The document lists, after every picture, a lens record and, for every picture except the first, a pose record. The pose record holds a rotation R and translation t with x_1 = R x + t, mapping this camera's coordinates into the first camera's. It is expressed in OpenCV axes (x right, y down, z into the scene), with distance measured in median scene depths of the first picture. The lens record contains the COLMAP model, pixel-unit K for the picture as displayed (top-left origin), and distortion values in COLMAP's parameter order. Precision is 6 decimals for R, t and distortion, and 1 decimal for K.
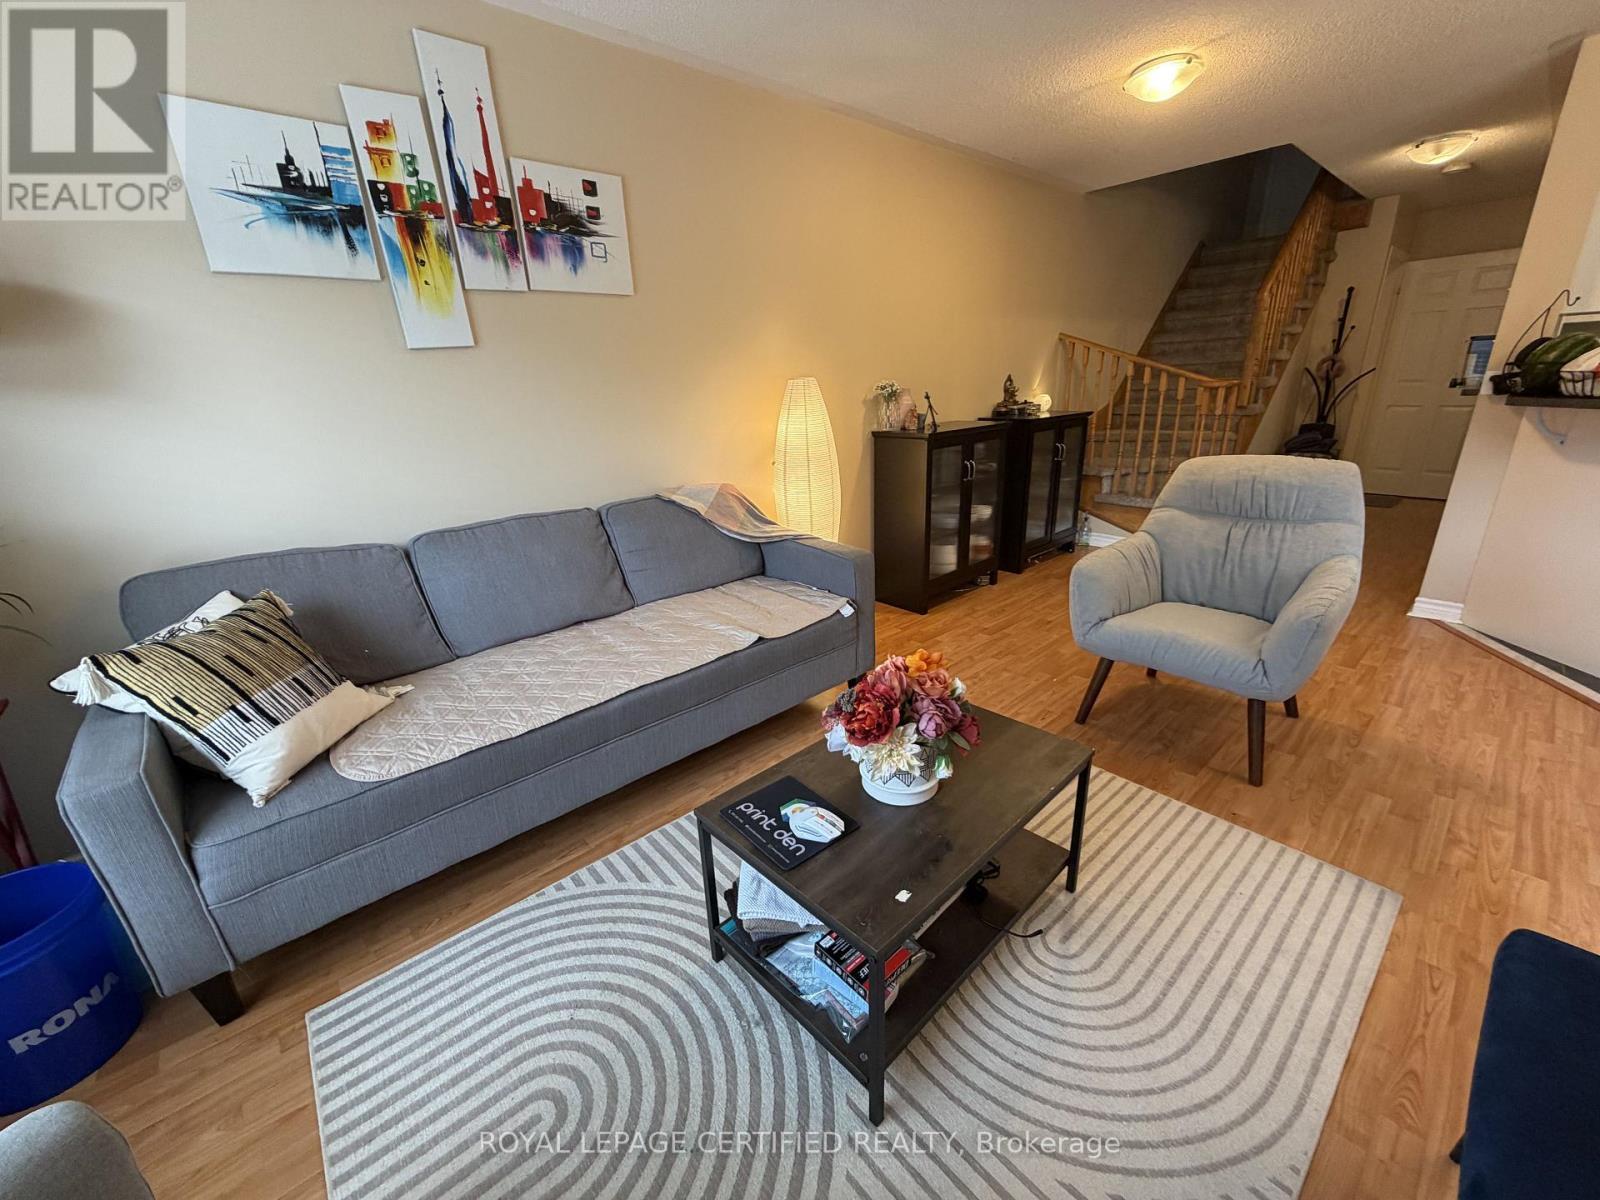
lens RADIAL K [[641.1, 0, 802.5], [0, 641.1, 599.9], [0, 0, 1]] dist [-0.001574, -0.000193]
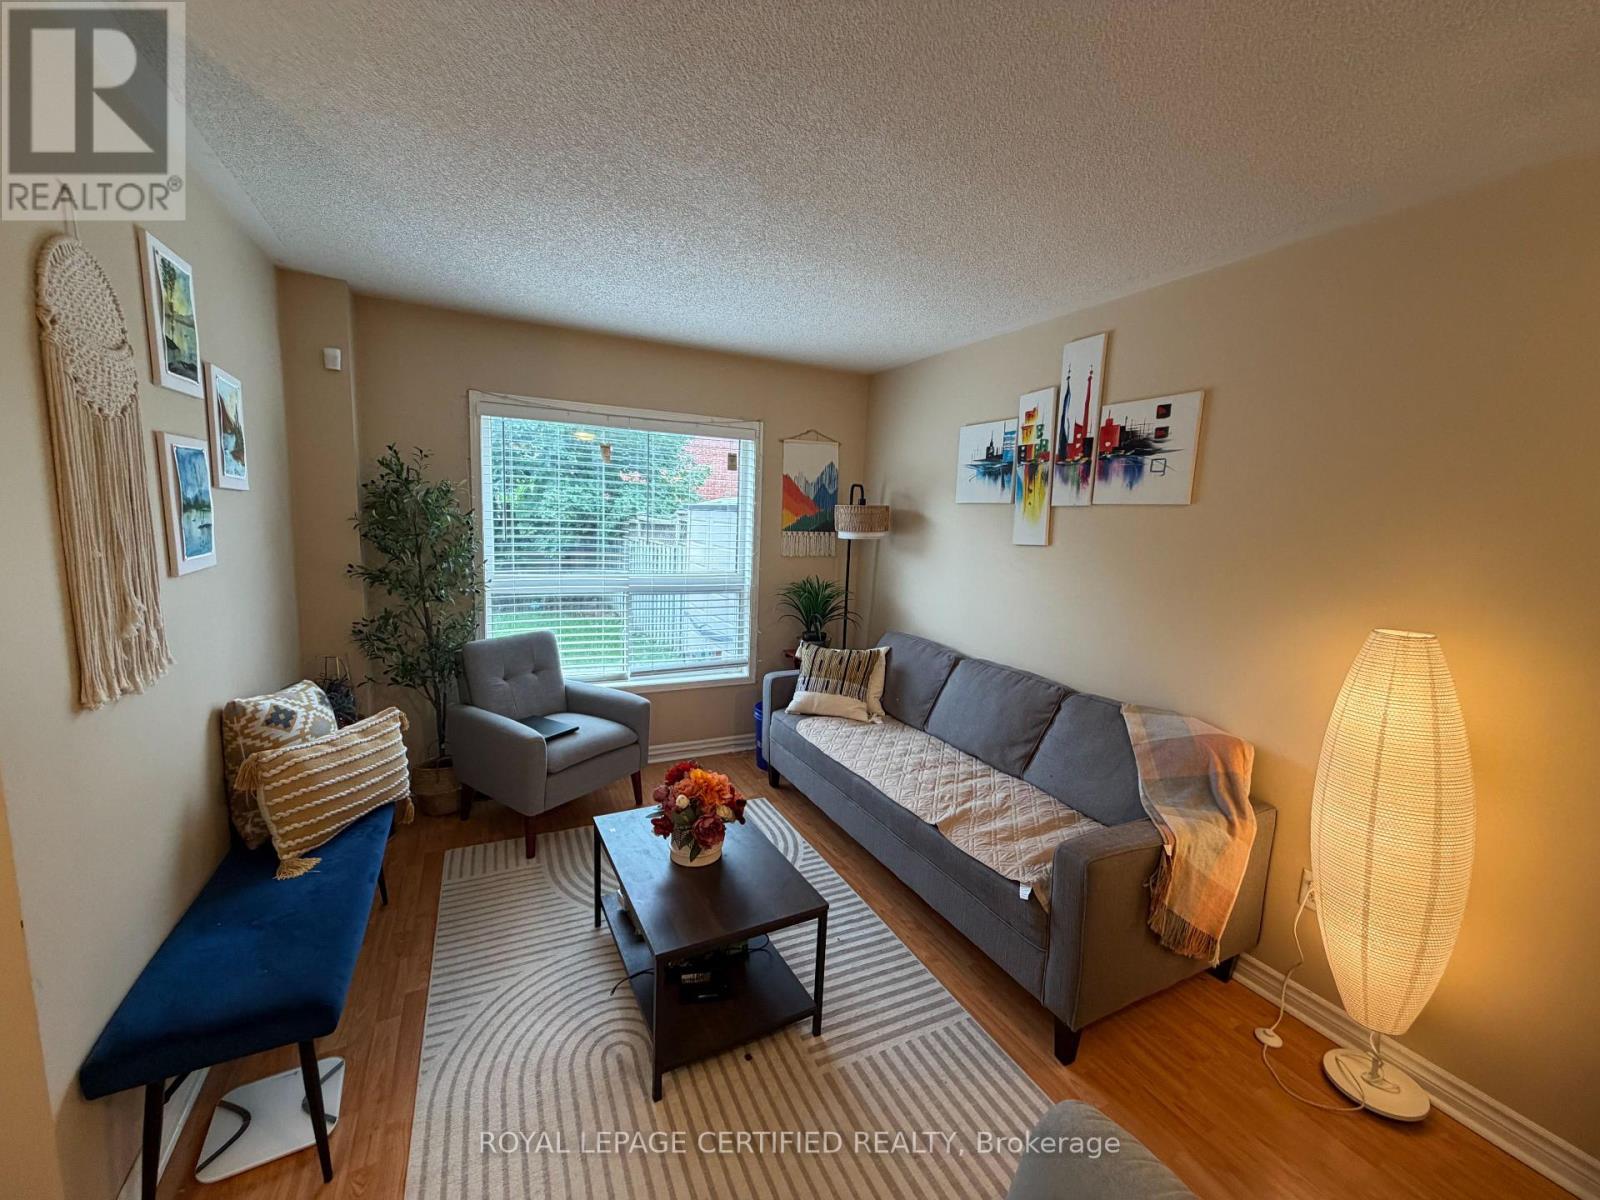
lens RADIAL K [[641.1, 0, 793.6], [0, 641.1, 601.7], [0, 0, 1]] dist [-0.001574, -0.000193]
pose [[-0.271475, 0.159571, -0.949125, 1.004836], [-0.339456, 0.906910, 0.249567, -0.489395], [0.900595, 0.389937, -0.192036, 0.911116]]
